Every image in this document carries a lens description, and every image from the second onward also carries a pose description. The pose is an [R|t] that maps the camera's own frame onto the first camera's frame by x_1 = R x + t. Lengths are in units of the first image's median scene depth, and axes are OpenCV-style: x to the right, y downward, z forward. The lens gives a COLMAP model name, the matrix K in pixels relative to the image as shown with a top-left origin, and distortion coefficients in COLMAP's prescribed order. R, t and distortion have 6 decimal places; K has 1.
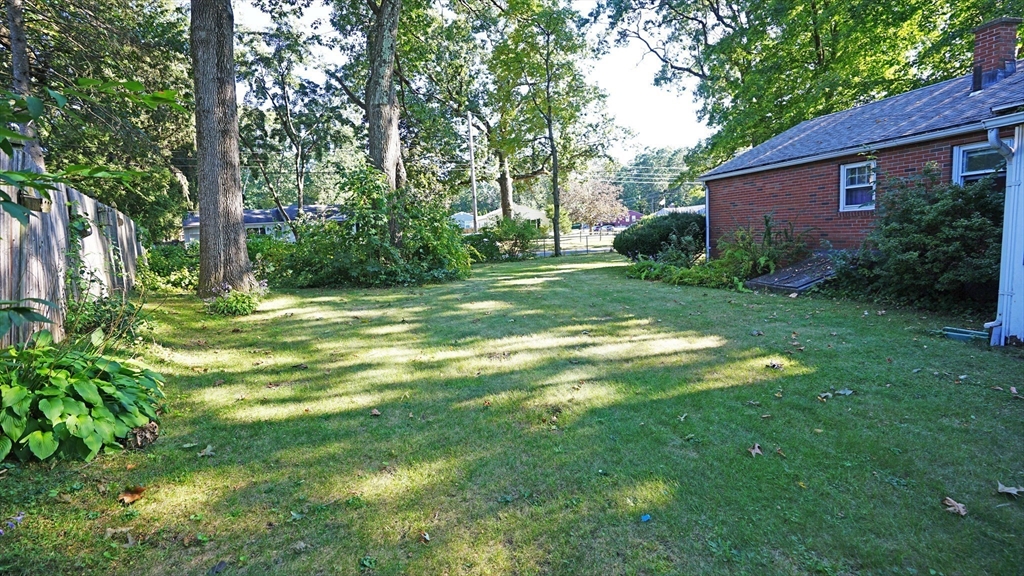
lens RADIAL K [[480.1, 0, 517.4], [0, 480.1, 288.2], [0, 0, 1]] dist [-0.067475, 0.028630]
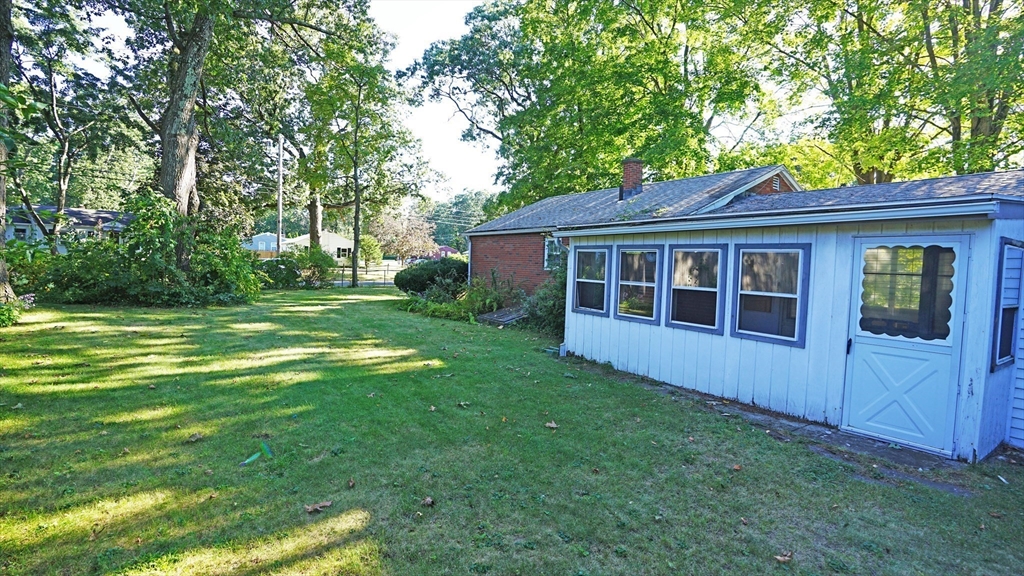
lens RADIAL K [[480.1, 0, 517.4], [0, 480.1, 288.2], [0, 0, 1]] dist [-0.067475, 0.028630]
pose [[0.929711, 0.063944, 0.362696, 0.029009], [-0.039362, 0.996423, -0.074773, 0.001250], [-0.366180, 0.055241, 0.928903, -0.104472]]
